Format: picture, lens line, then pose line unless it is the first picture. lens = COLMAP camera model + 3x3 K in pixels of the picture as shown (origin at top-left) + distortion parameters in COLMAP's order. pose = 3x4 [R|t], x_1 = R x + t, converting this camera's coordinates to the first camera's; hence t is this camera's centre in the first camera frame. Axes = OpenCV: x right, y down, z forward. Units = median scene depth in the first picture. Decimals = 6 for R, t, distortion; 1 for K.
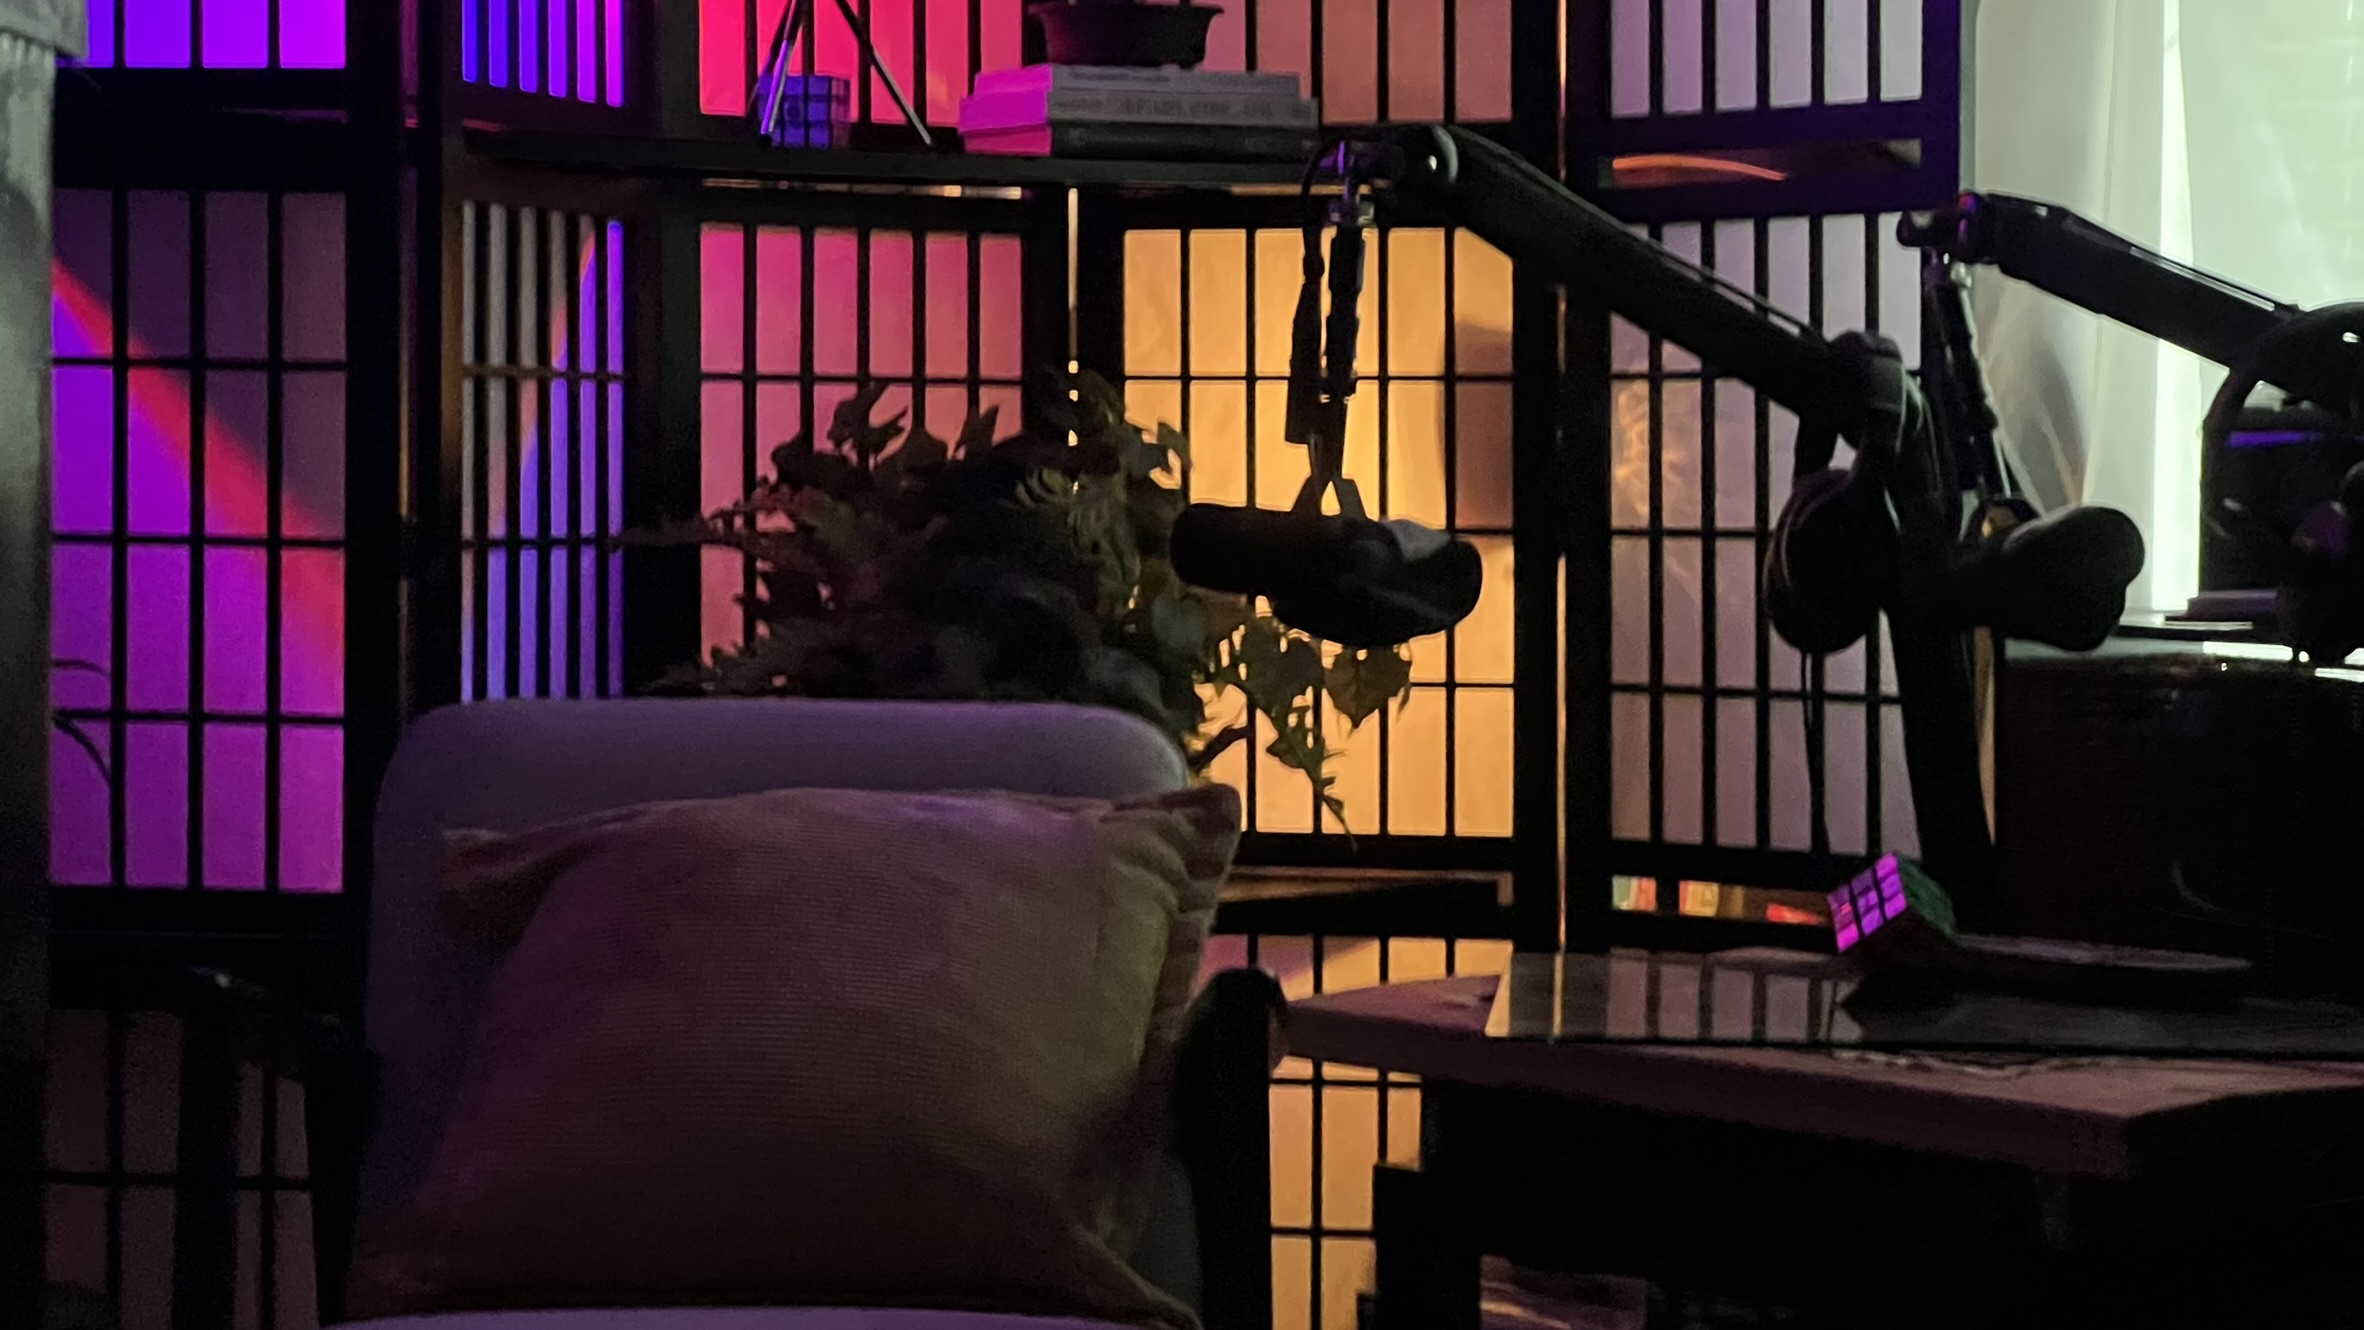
lens RADIAL K [[5429.5, 0, 1230.7], [0, 5429.5, 595.9], [0, 0, 1]] dist [-0.437055, 10.340886]
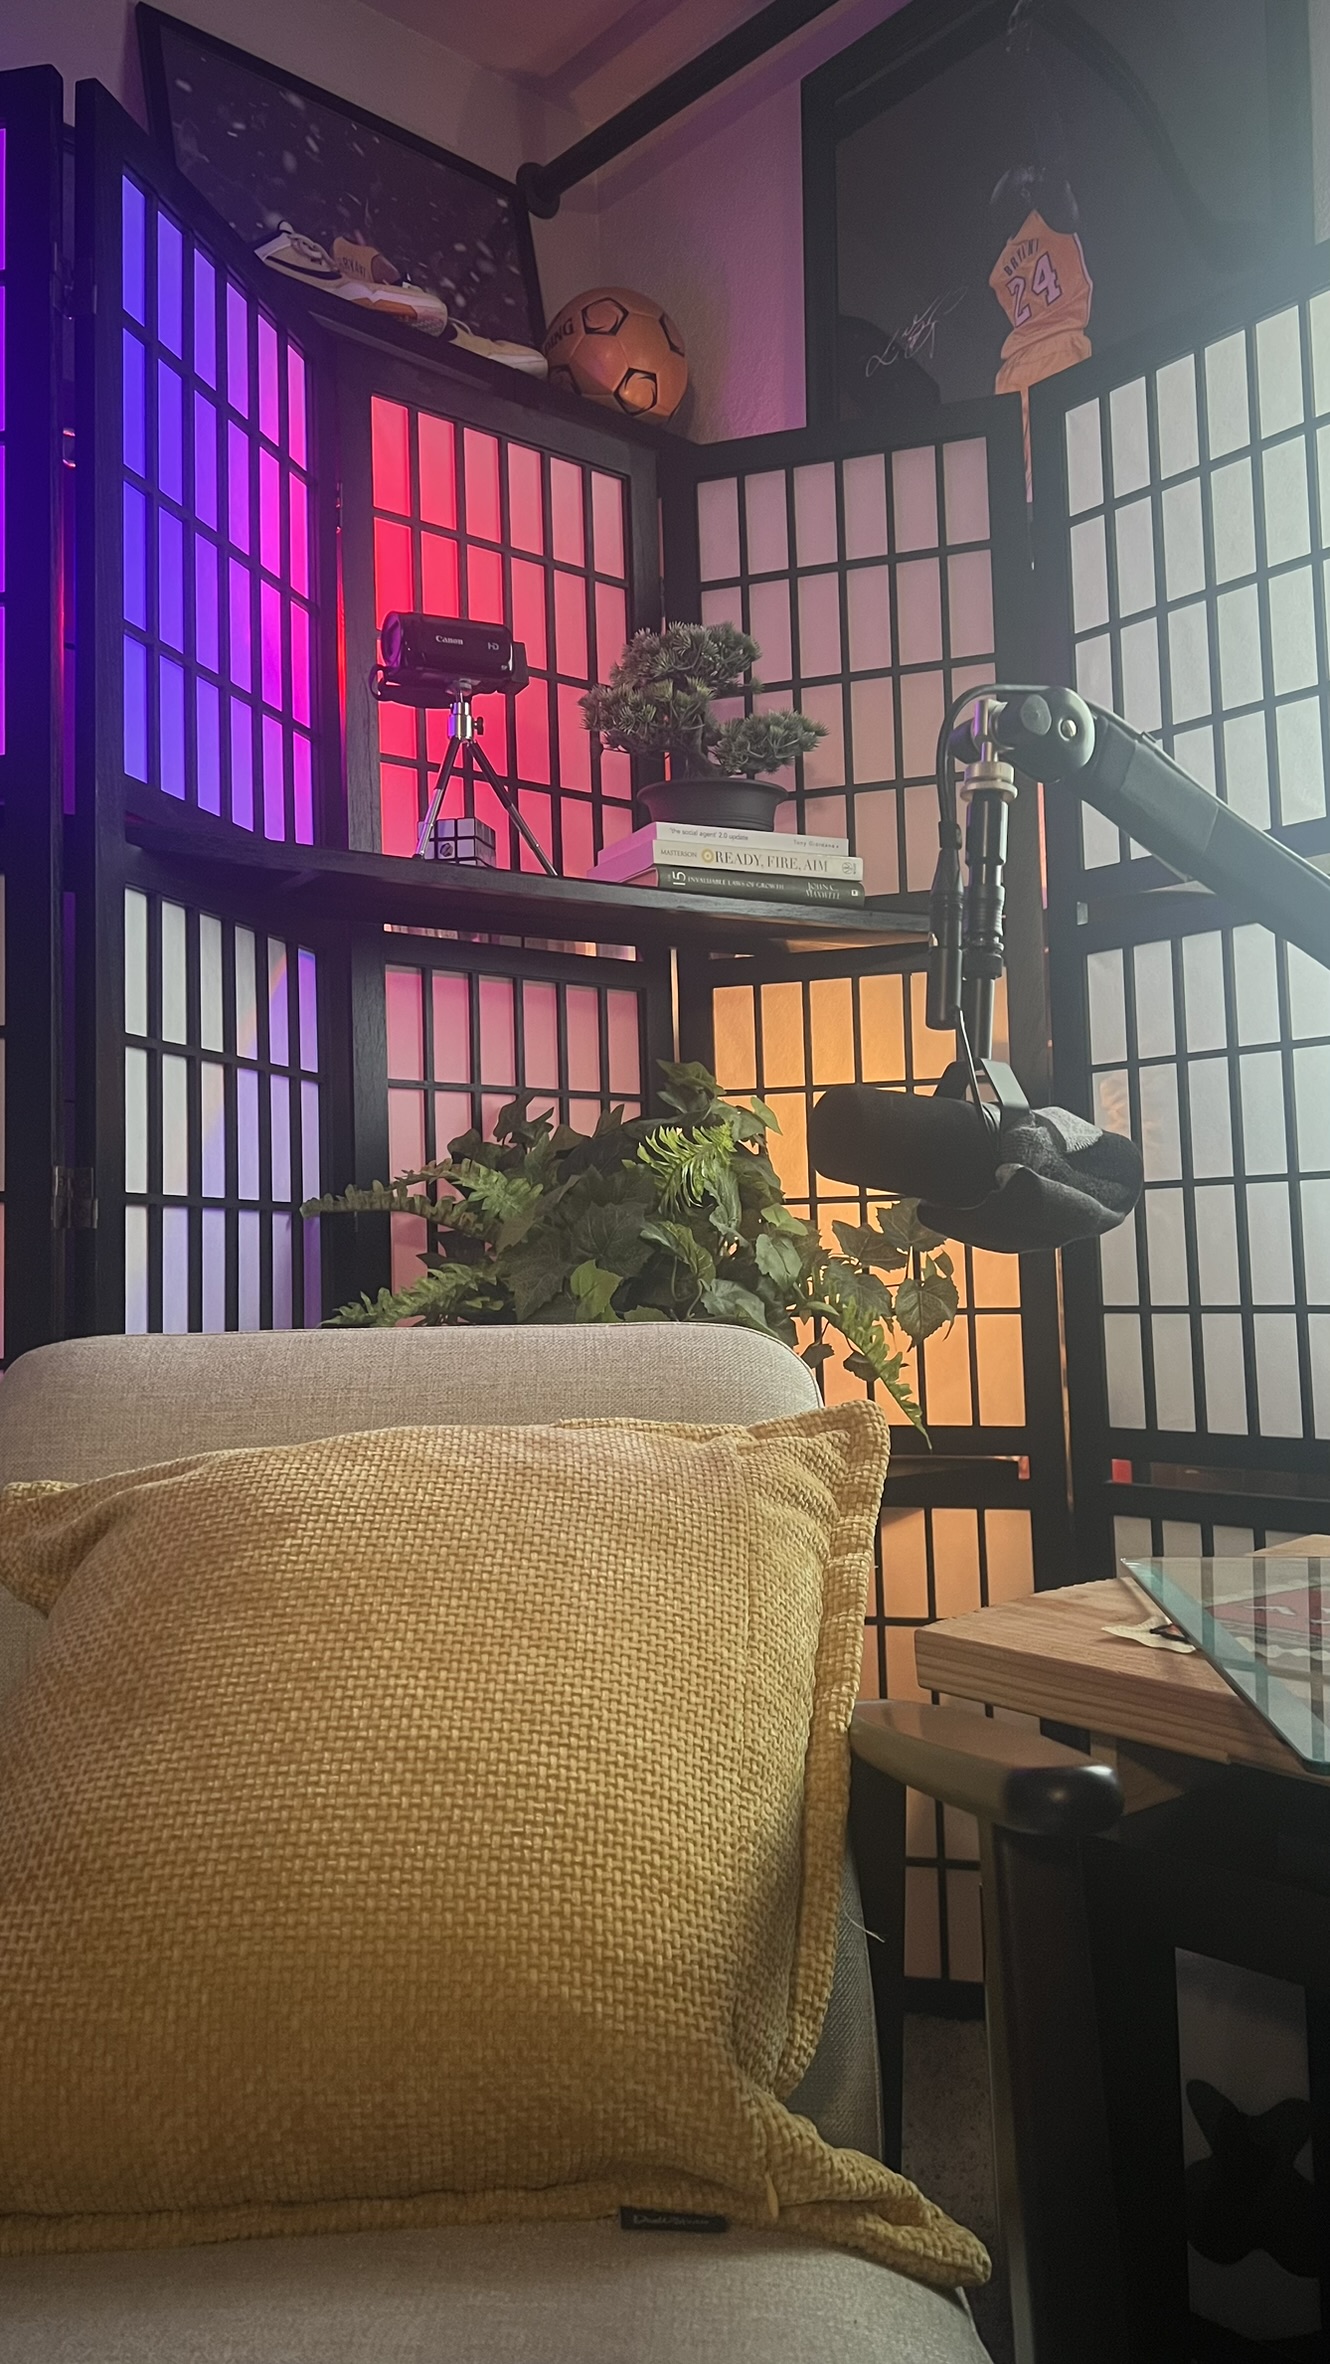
lens RADIAL K [[1800.0, 0, 670.1], [0, 1800.0, 1150.3], [0, 0, 1]] dist [0.125040, -0.212370]
pose [[0.999277, -0.030990, -0.022032, -0.022549], [0.028869, 0.995448, -0.090827, 0.015738], [0.024746, 0.090125, 0.995623, 0.578813]]
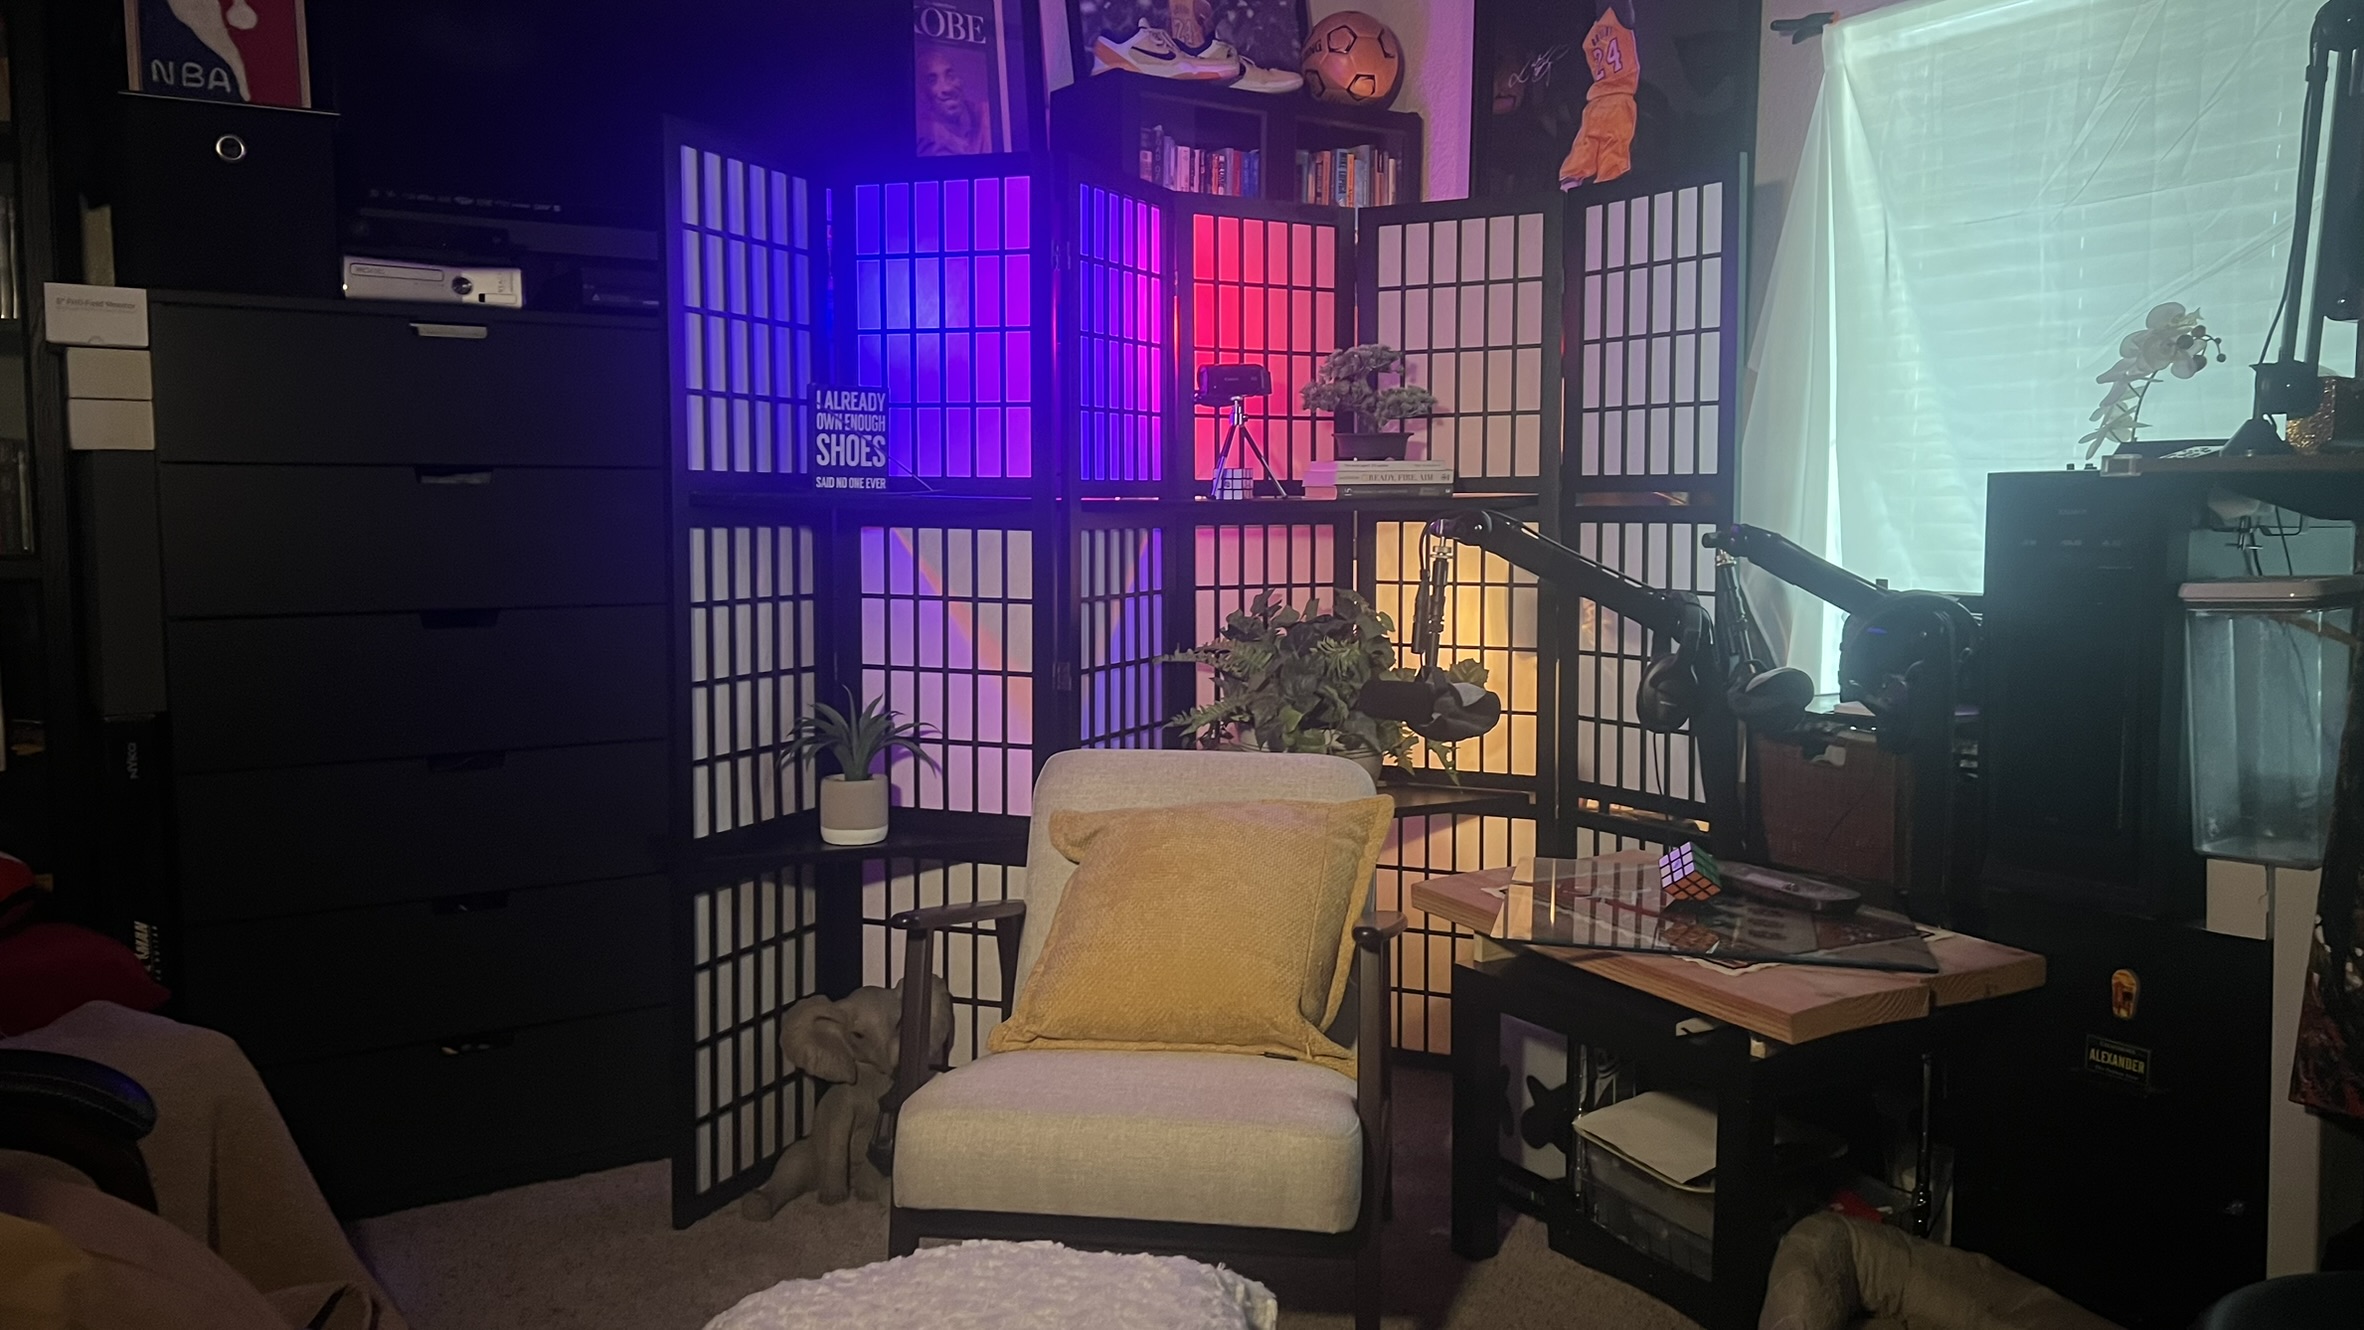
lens RADIAL K [[1800.0, 0, 1187.1], [0, 1800.0, 638.6], [0, 0, 1]] dist [0.125040, -0.212370]
pose [[0.984471, 0.009503, -0.175289, 0.041261], [0.000429, 0.998400, 0.056536, -0.064013], [0.175546, -0.055733, 0.982892, 0.196347]]
